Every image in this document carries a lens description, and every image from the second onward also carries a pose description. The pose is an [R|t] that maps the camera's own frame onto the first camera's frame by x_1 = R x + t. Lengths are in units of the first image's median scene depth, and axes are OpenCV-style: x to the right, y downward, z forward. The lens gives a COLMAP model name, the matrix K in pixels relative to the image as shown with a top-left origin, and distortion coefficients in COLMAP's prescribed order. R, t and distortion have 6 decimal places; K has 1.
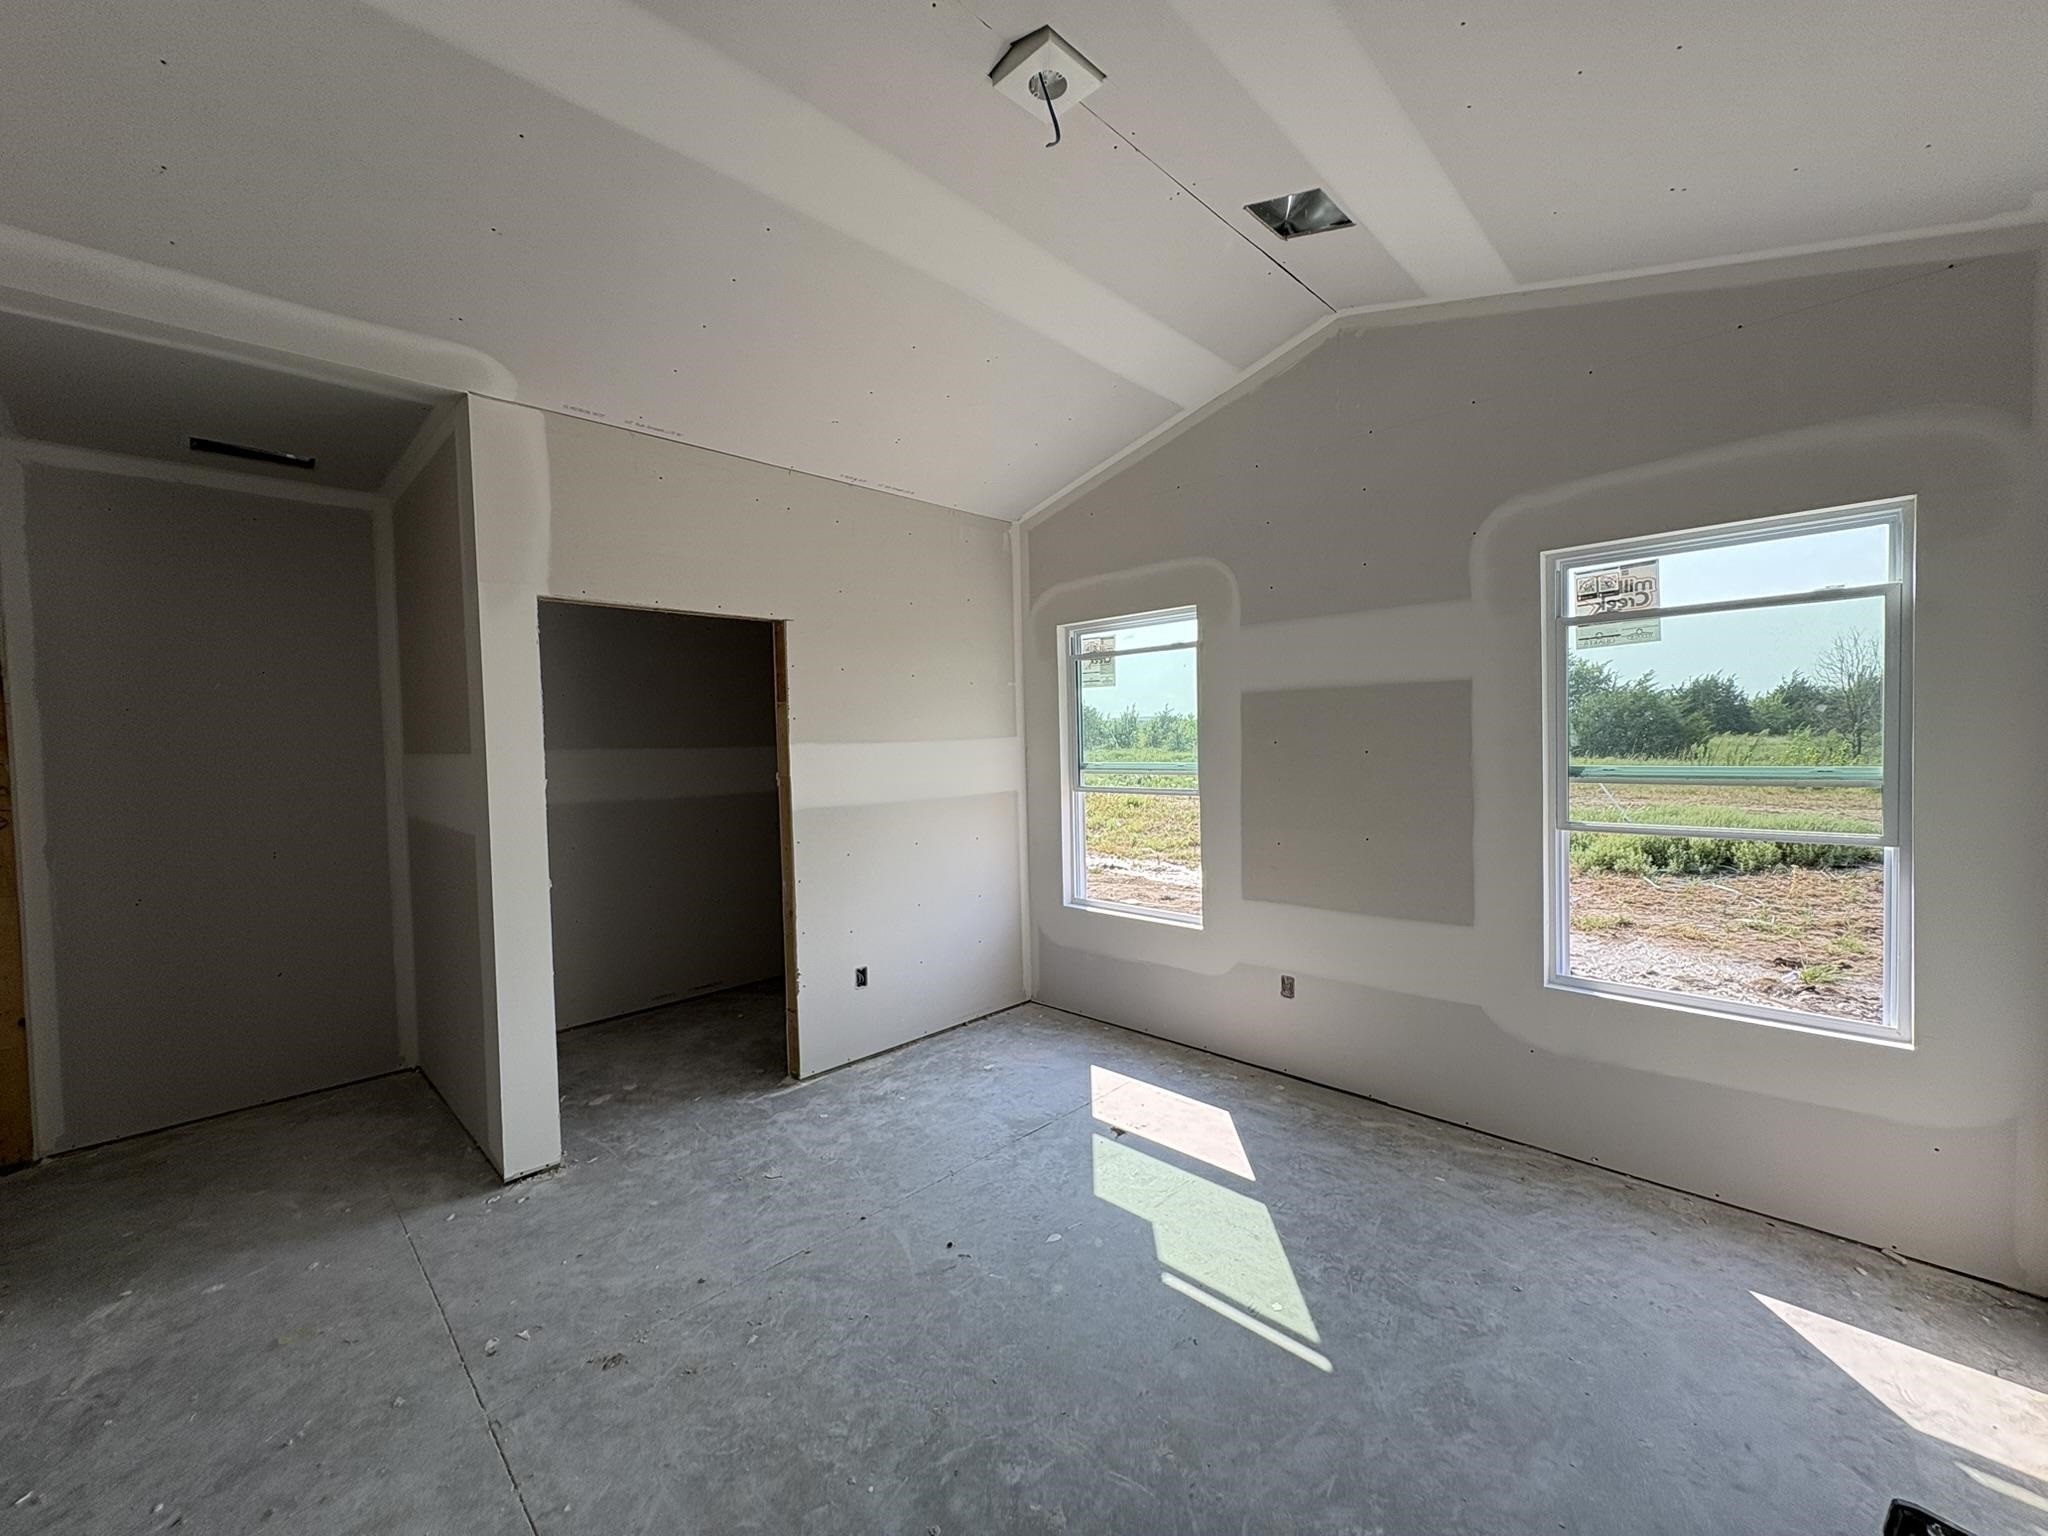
lens RADIAL K [[815.4, 0, 1022.3], [0, 815.4, 766.8], [0, 0, 1]] dist [-0.000843, -0.000059]
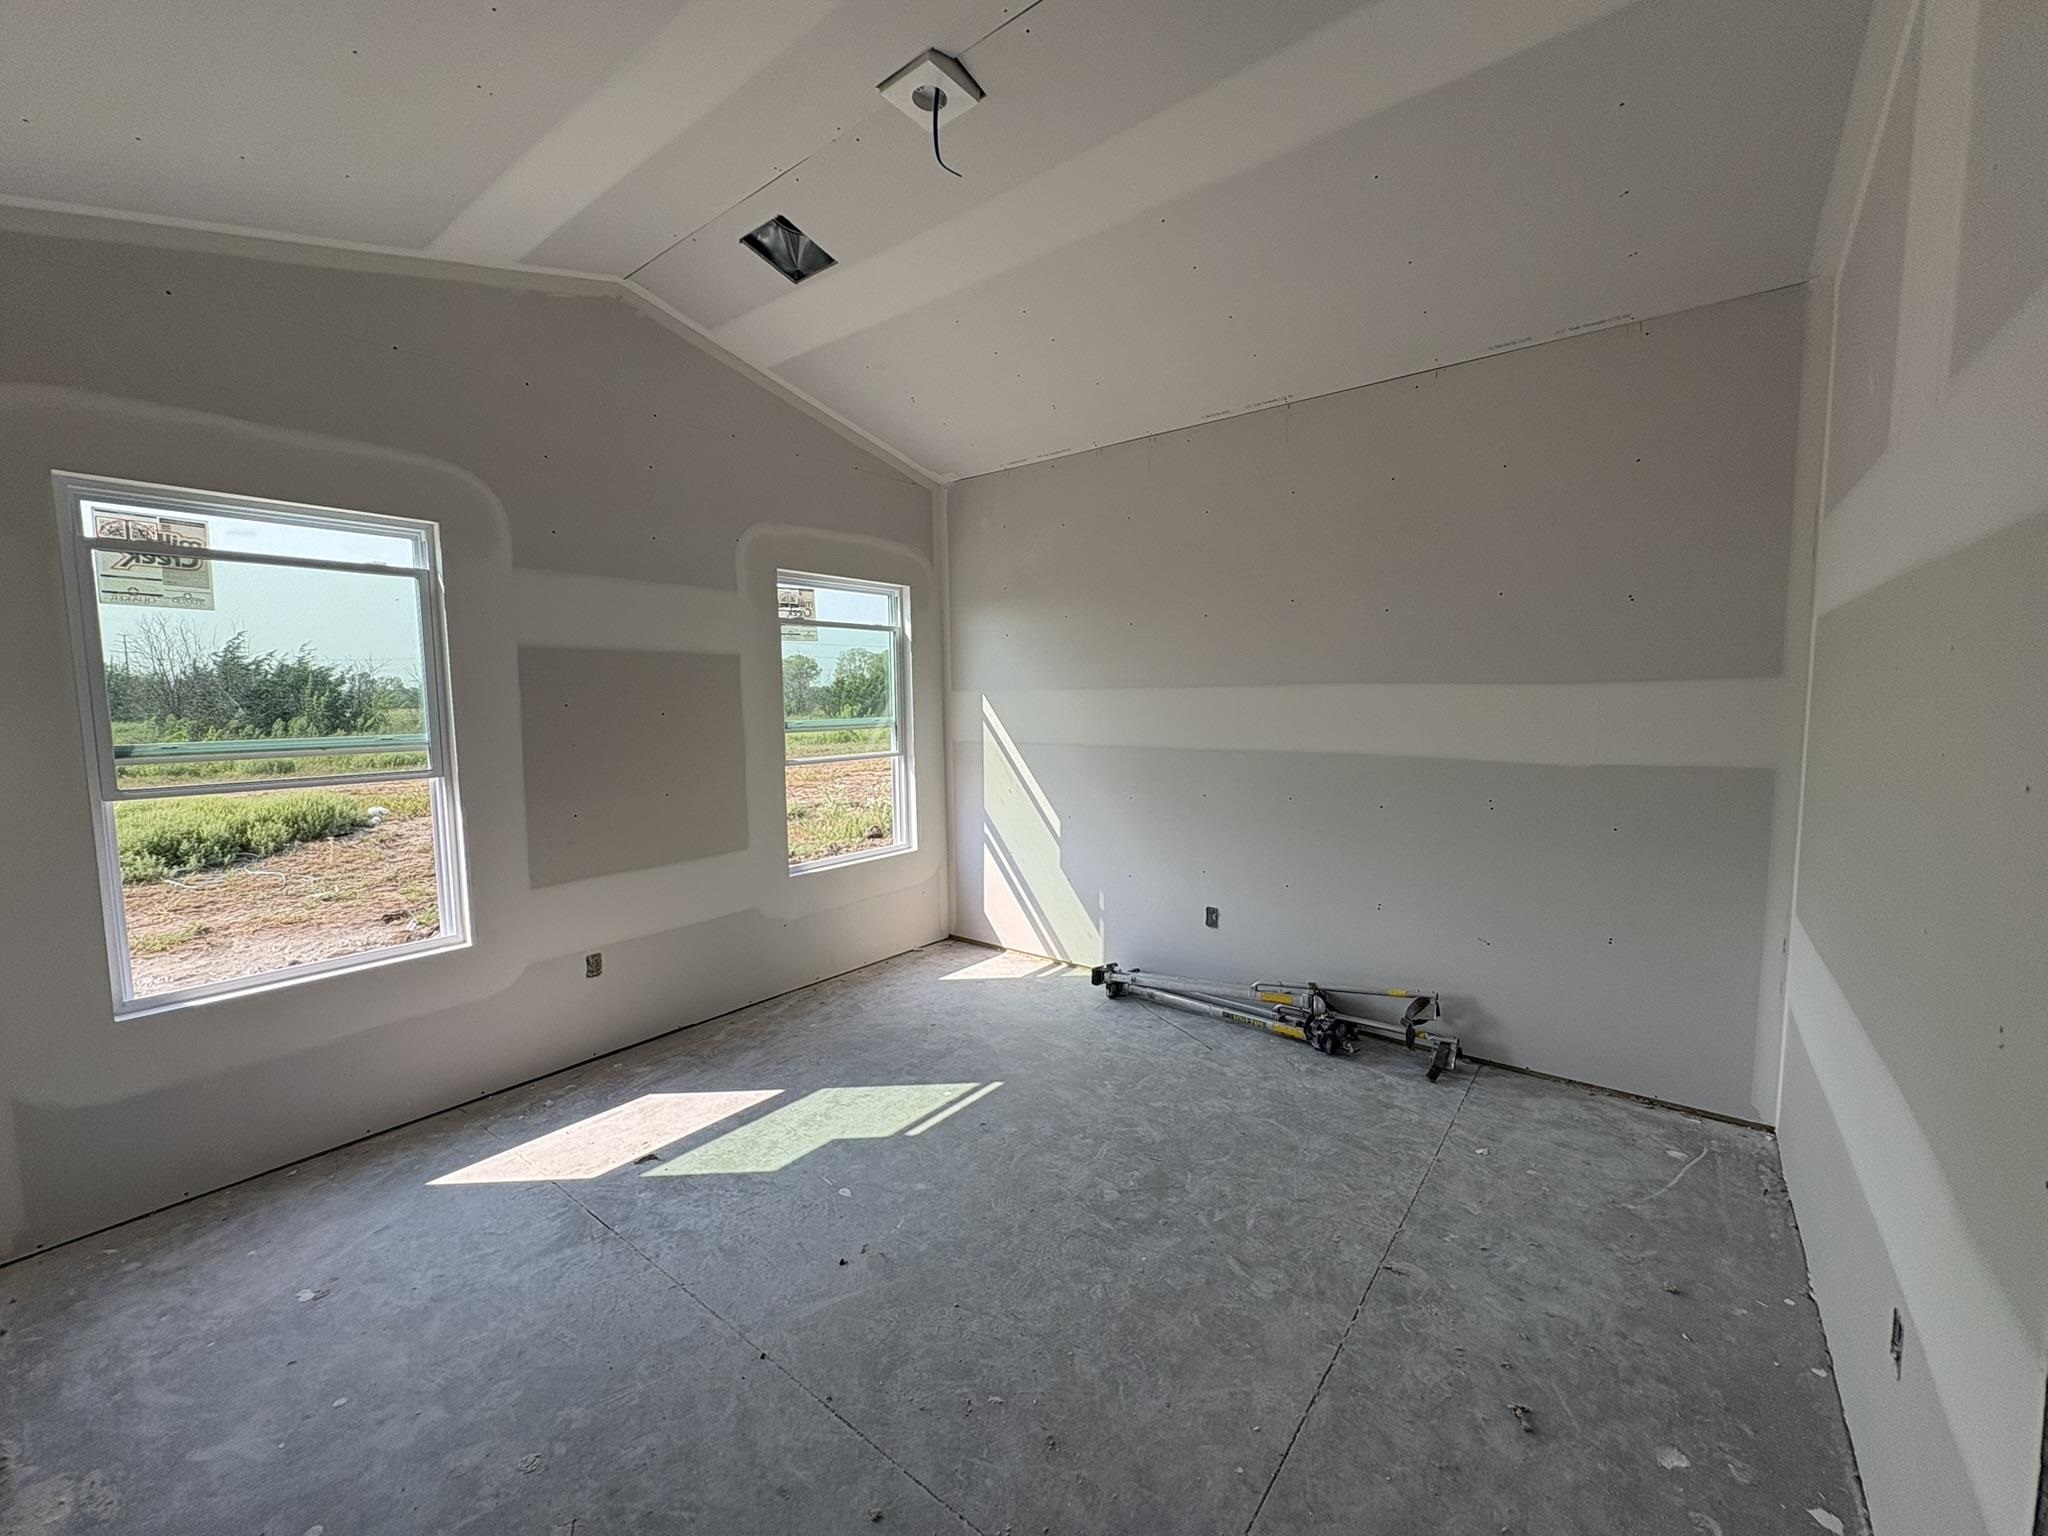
lens RADIAL K [[815.4, 0, 1024.9], [0, 815.4, 768.5], [0, 0, 1]] dist [-0.000843, -0.000059]
pose [[-0.115802, -0.063042, 0.991270, -0.714698], [0.048948, 0.996409, 0.069087, 0.002443], [-0.992065, 0.056522, -0.112300, 0.655597]]
